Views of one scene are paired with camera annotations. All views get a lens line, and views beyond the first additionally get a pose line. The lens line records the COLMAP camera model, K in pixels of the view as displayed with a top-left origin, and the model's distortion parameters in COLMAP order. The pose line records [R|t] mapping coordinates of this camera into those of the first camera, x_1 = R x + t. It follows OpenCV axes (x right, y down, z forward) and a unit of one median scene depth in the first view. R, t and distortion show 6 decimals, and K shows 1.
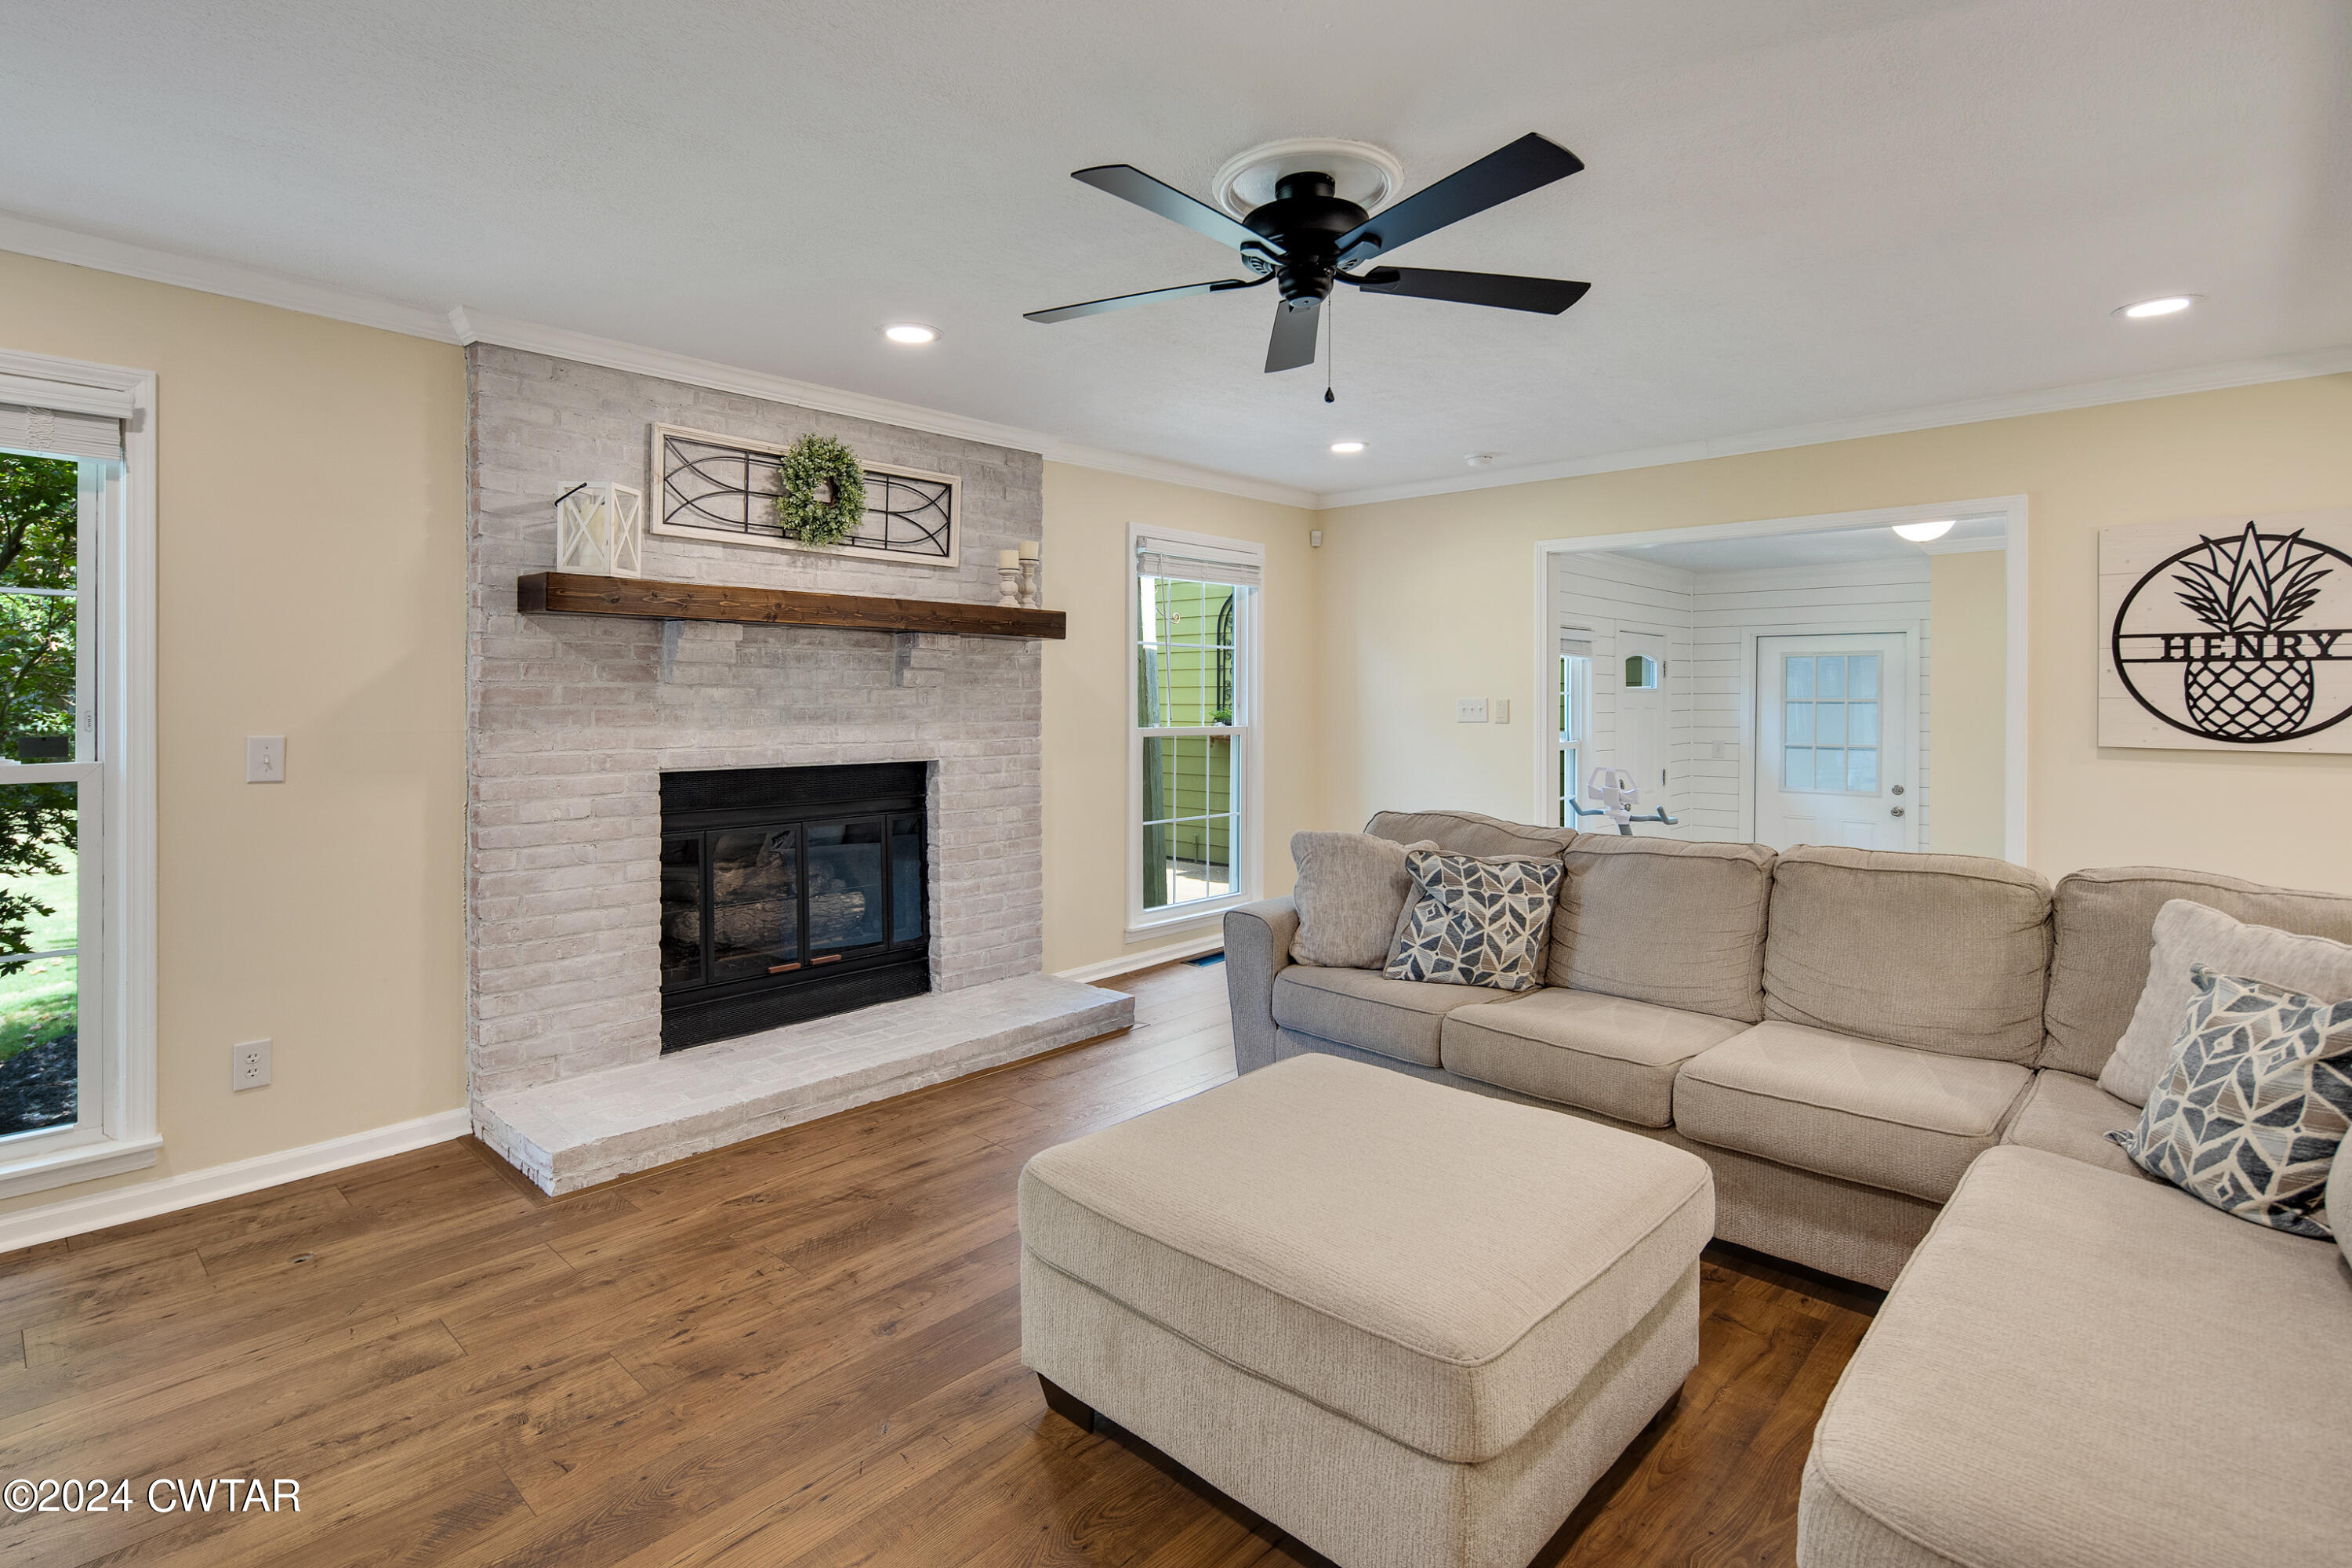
lens RADIAL K [[1136.2, 0, 1163.4], [0, 1136.2, 684.6], [0, 0, 1]] dist [0.003513, -0.000098]
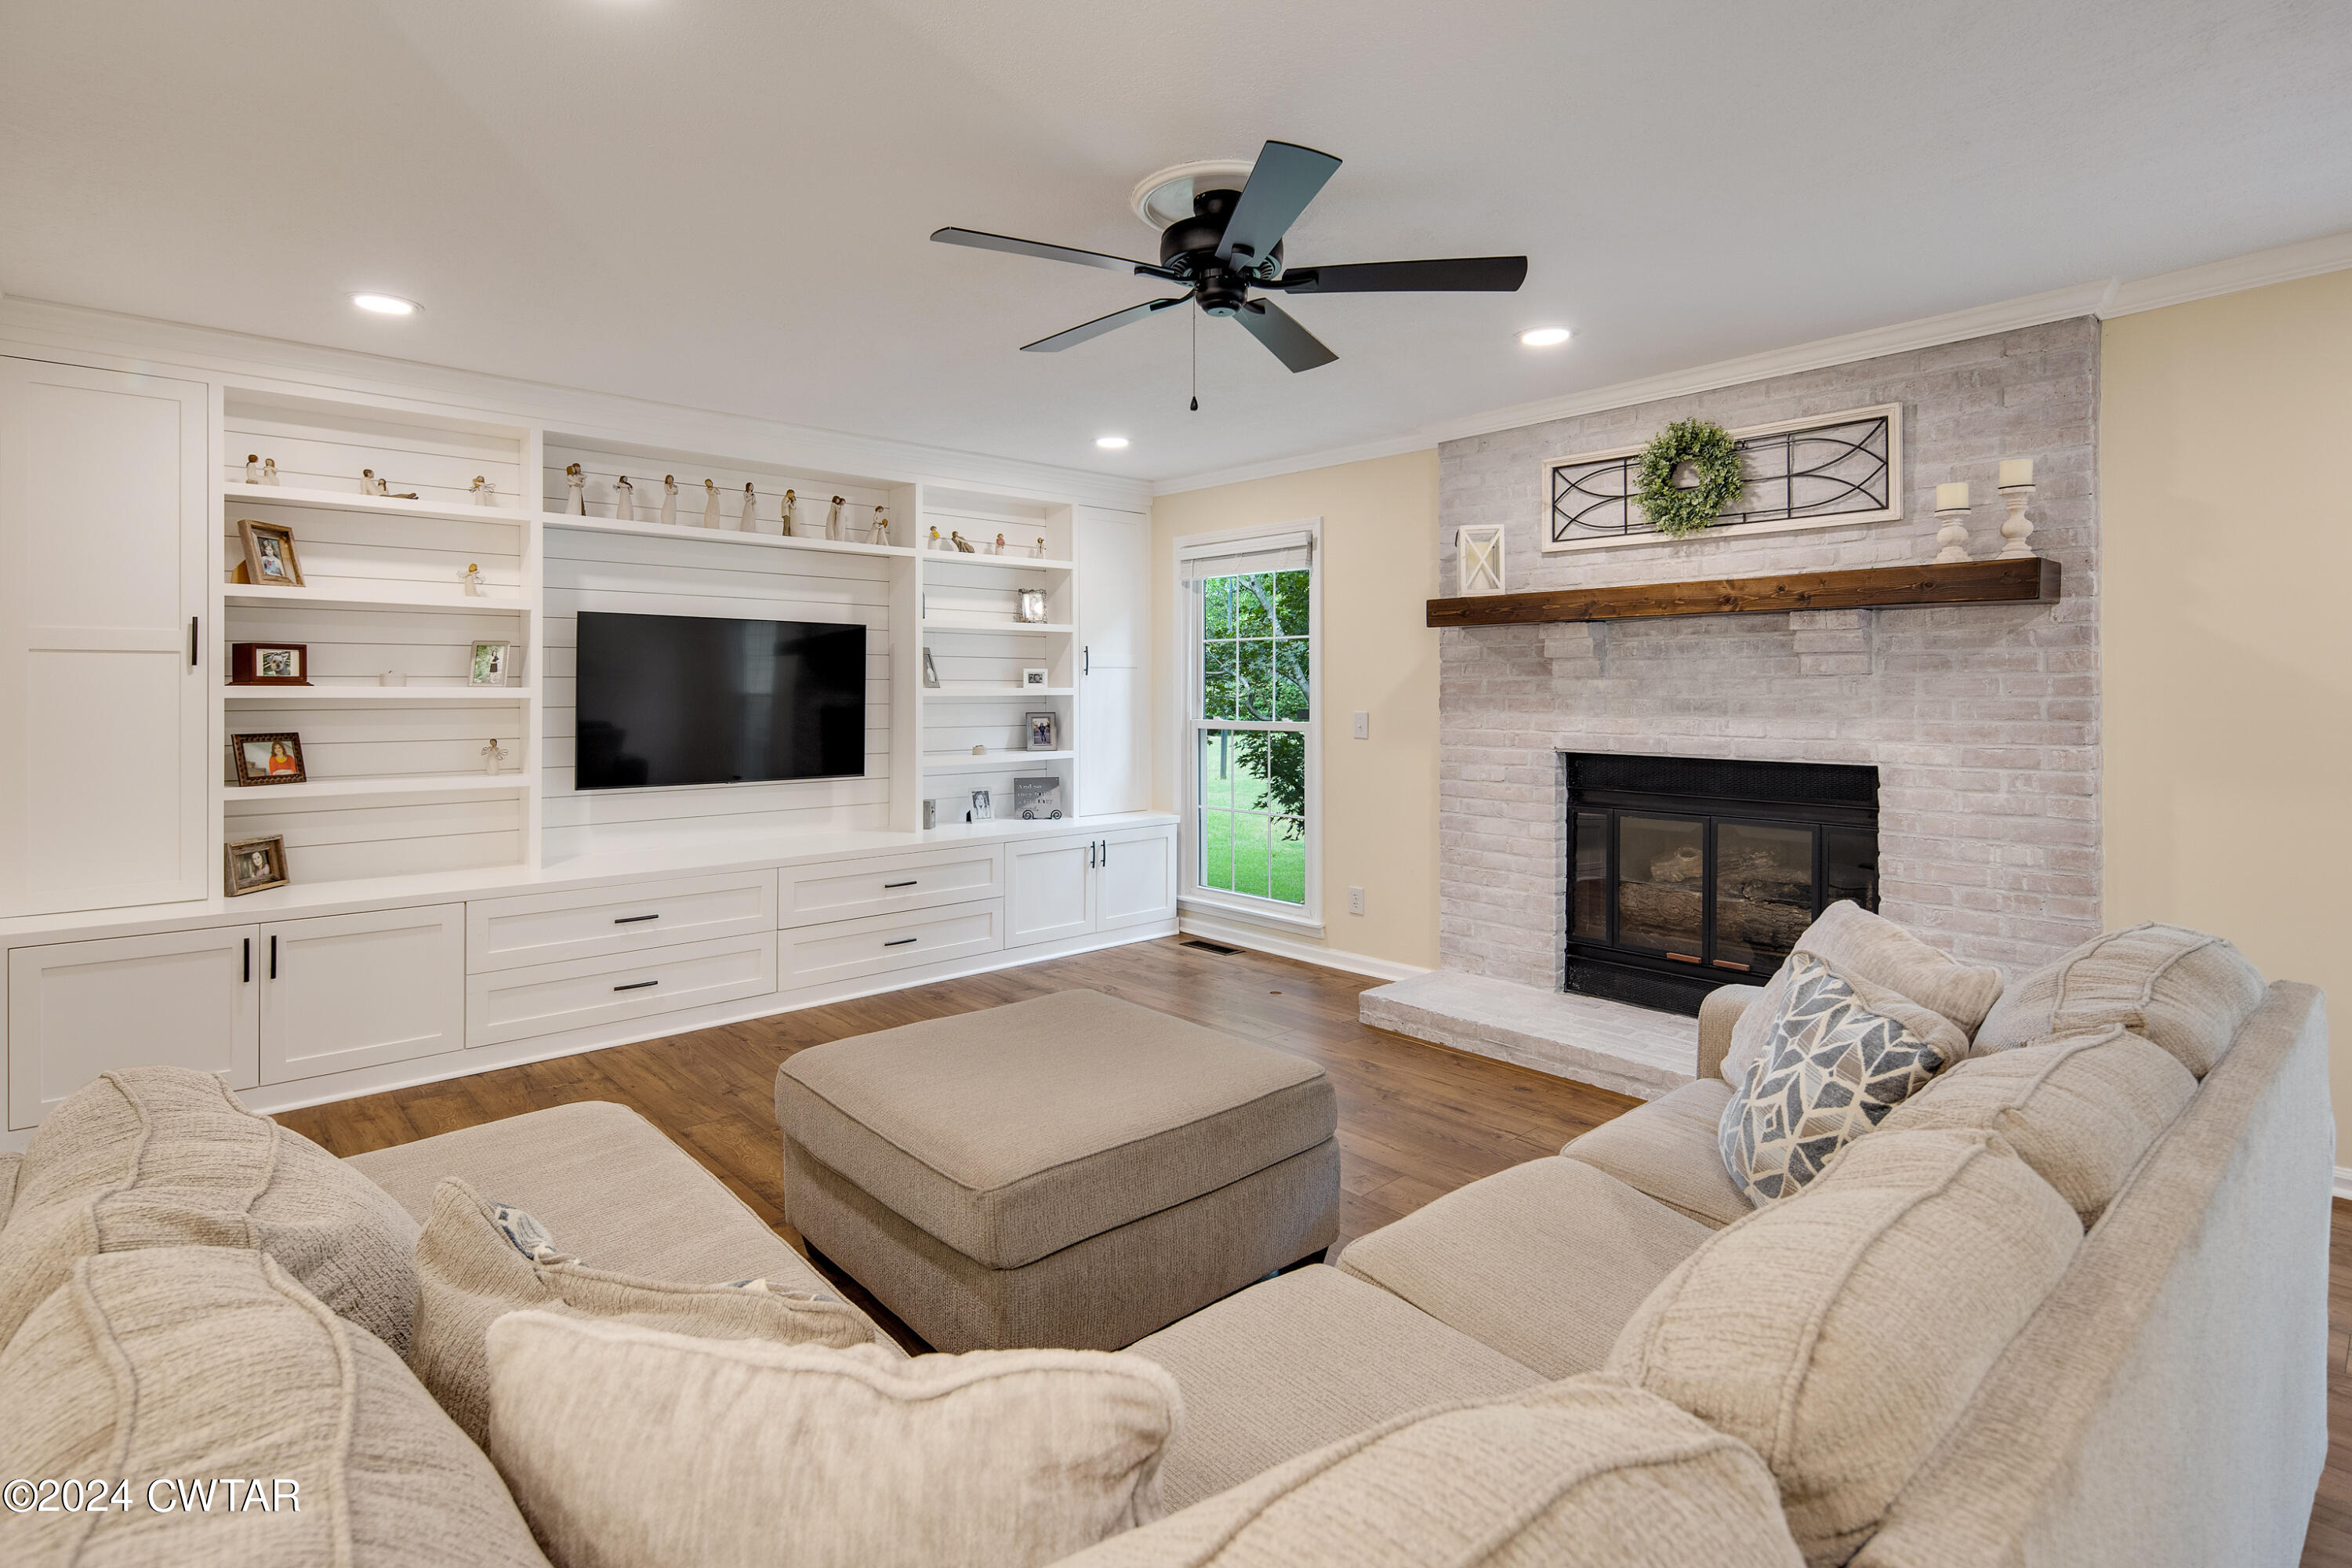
lens RADIAL K [[1136.2, 0, 1163.4], [0, 1136.2, 684.6], [0, 0, 1]] dist [0.003513, -0.000098]
pose [[-0.076591, -0.007042, -0.997038, 0.787675], [0.011900, 0.999897, -0.007976, 0.012169], [0.996992, -0.012475, -0.076499, 0.695274]]
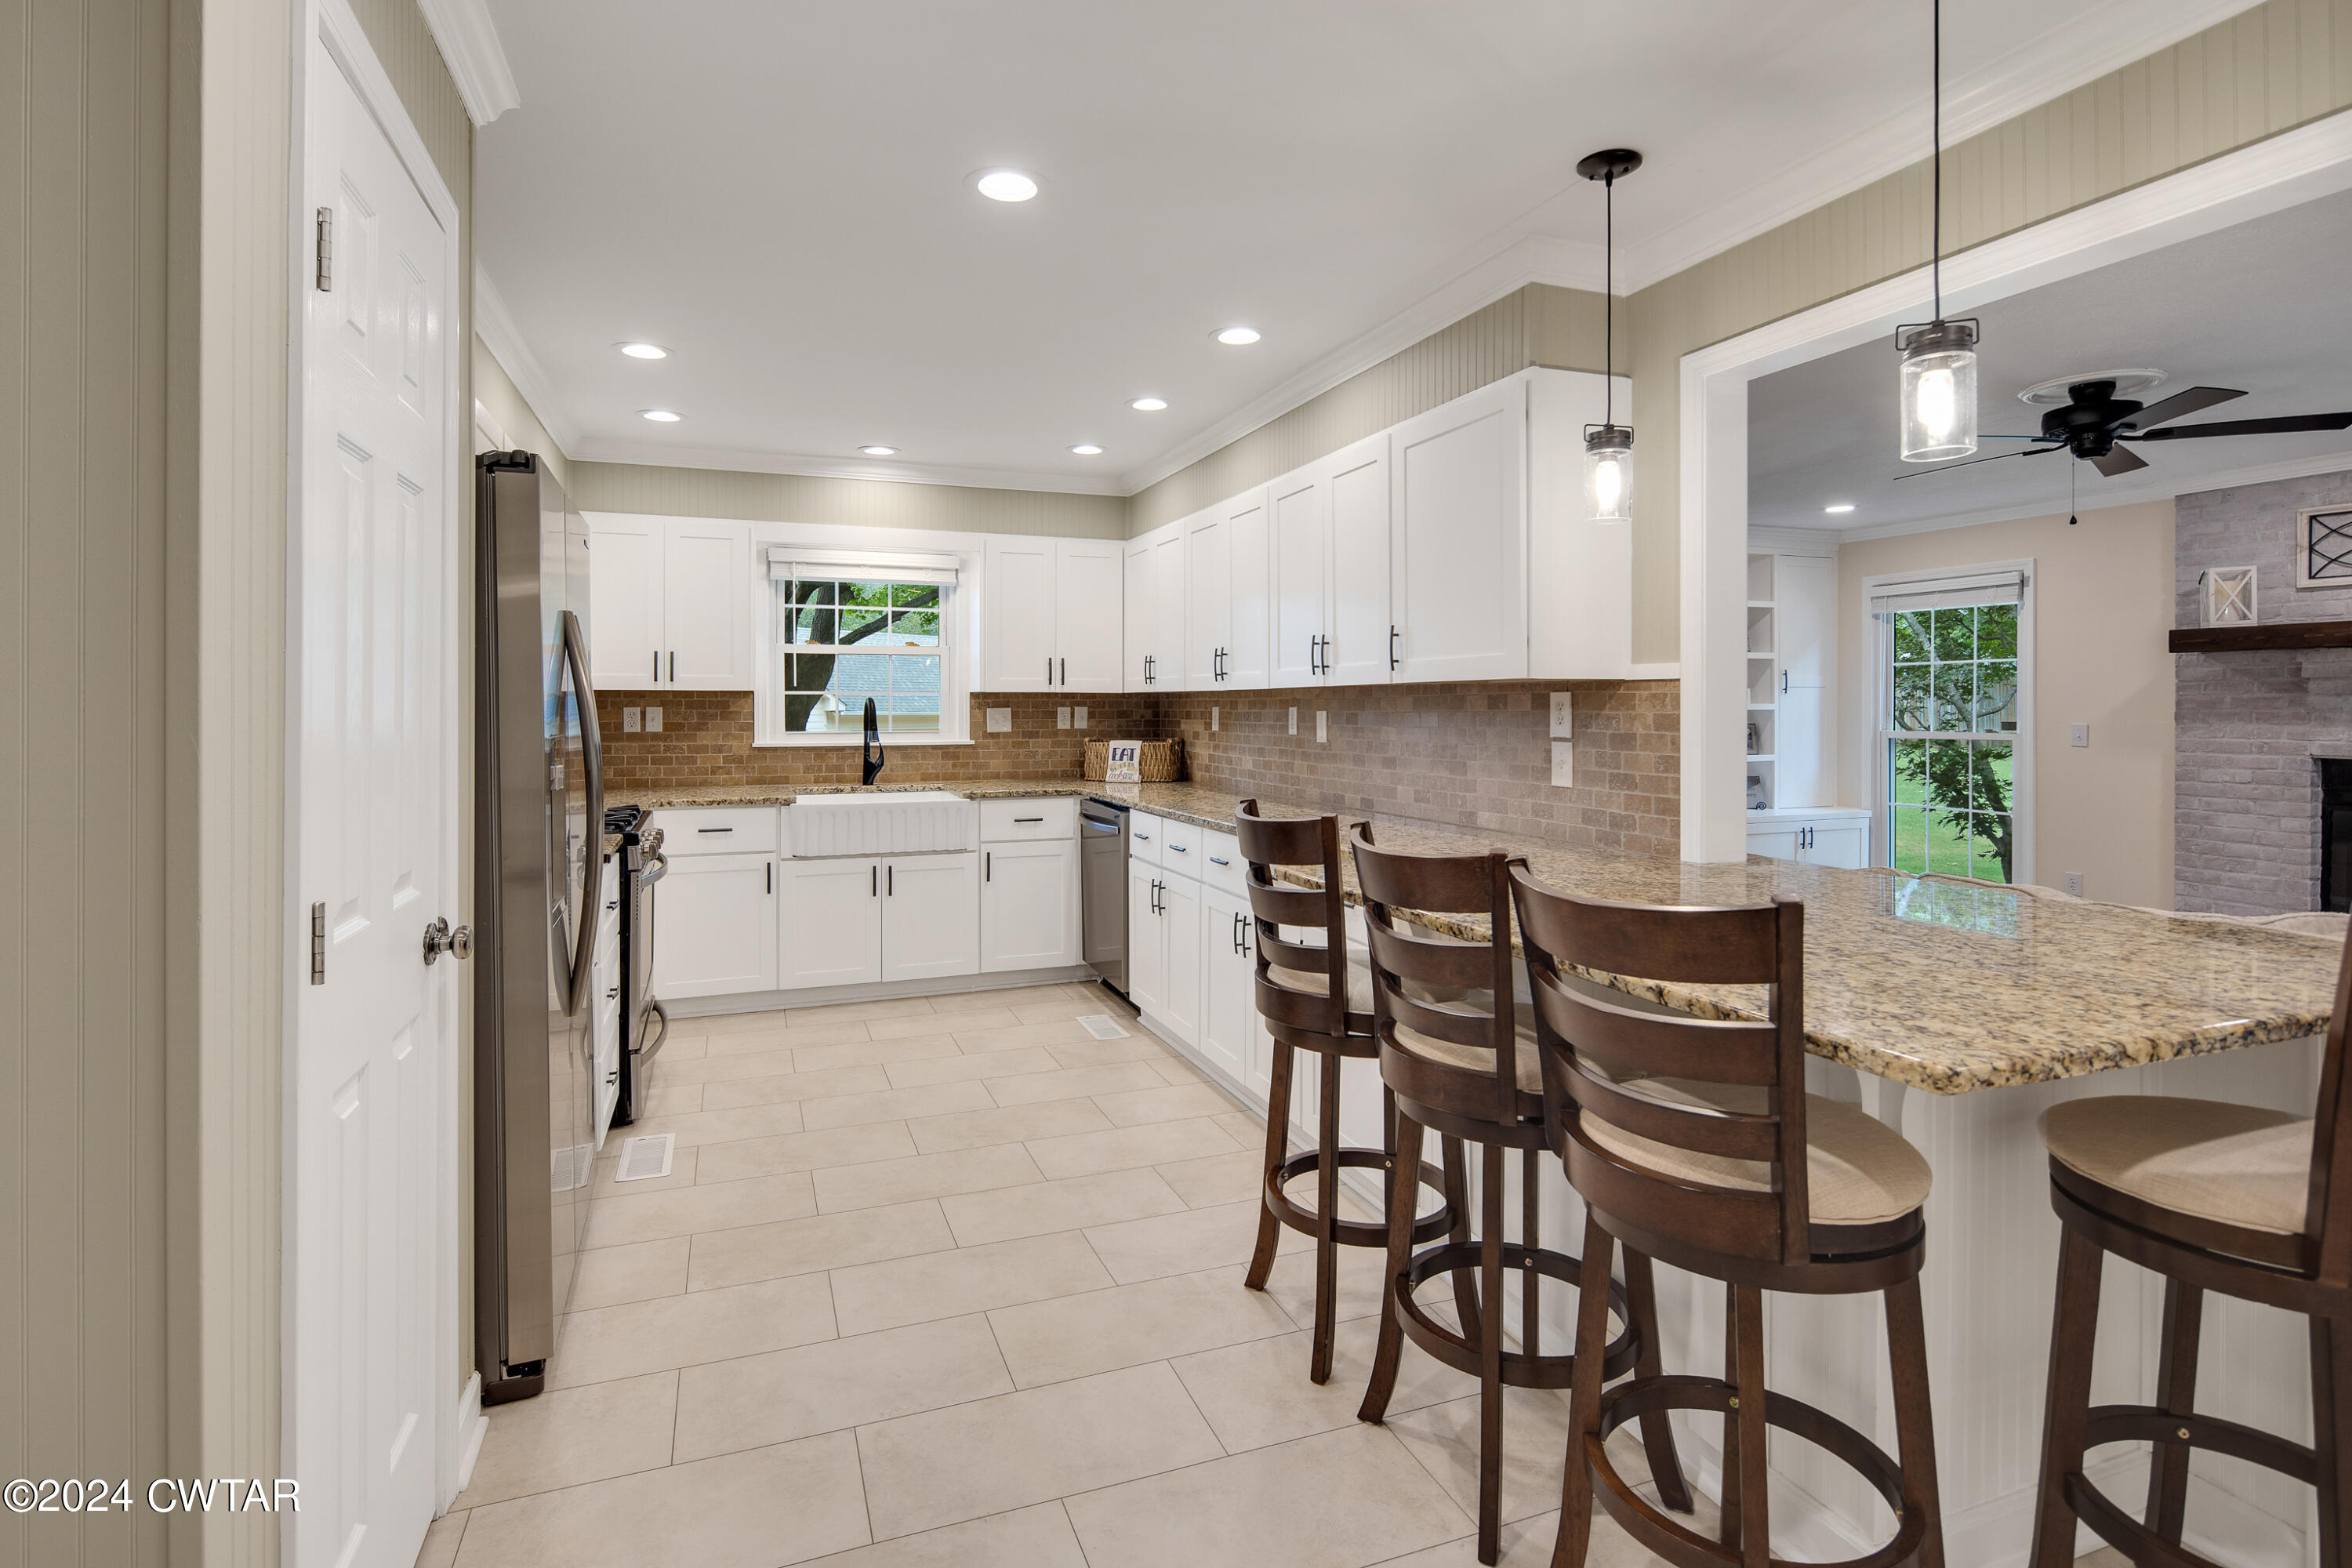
lens RADIAL K [[1141.6, 0, 1156.4], [0, 1141.6, 709.3], [0, 0, 1]] dist [-0.001586, -0.000908]
pose [[-0.444827, -0.002475, -0.895613, 1.464066], [0.007386, 0.999952, -0.006432, 0.016752], [0.895586, -0.009476, -0.444787, 0.359304]]
